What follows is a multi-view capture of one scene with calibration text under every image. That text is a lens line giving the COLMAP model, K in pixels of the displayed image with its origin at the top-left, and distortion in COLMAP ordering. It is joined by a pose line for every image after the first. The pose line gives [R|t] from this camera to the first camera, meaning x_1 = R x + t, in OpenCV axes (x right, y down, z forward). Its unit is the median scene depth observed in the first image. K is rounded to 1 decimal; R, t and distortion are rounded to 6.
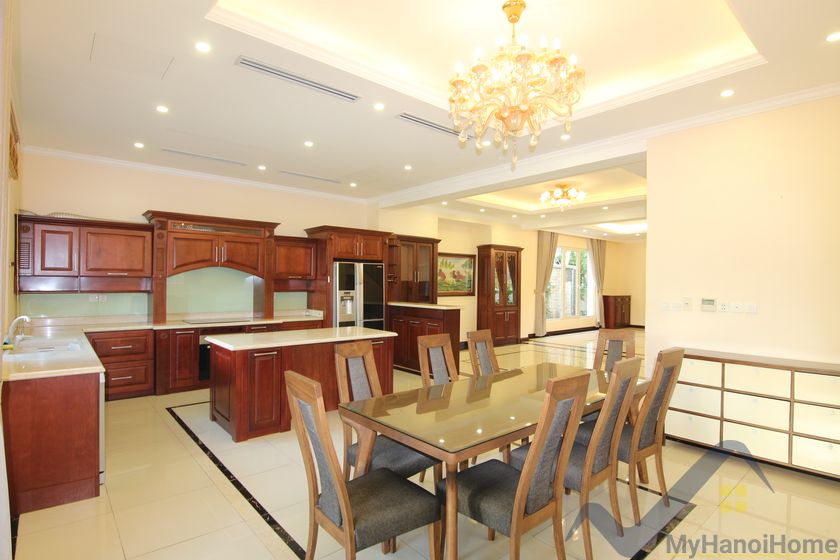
lens RADIAL K [[428.2, 0, 421.5], [0, 428.2, 283.8], [0, 0, 1]] dist [-0.017306, -0.000886]
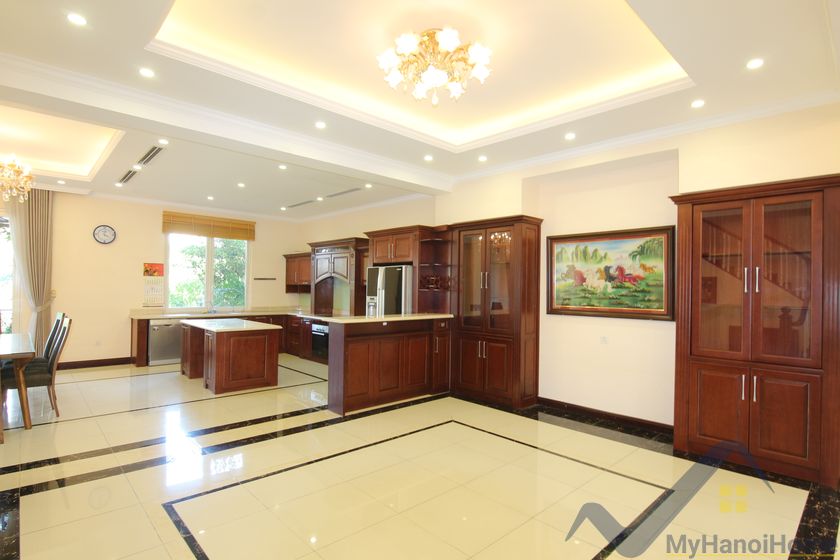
lens RADIAL K [[428.2, 0, 422.7], [0, 428.2, 280.3], [0, 0, 1]] dist [-0.017306, -0.000886]
pose [[0.042738, -0.023130, -0.998819, 0.762275], [-0.012880, 0.999636, -0.023700, 0.000603], [0.999003, 0.013878, 0.042425, 1.035149]]
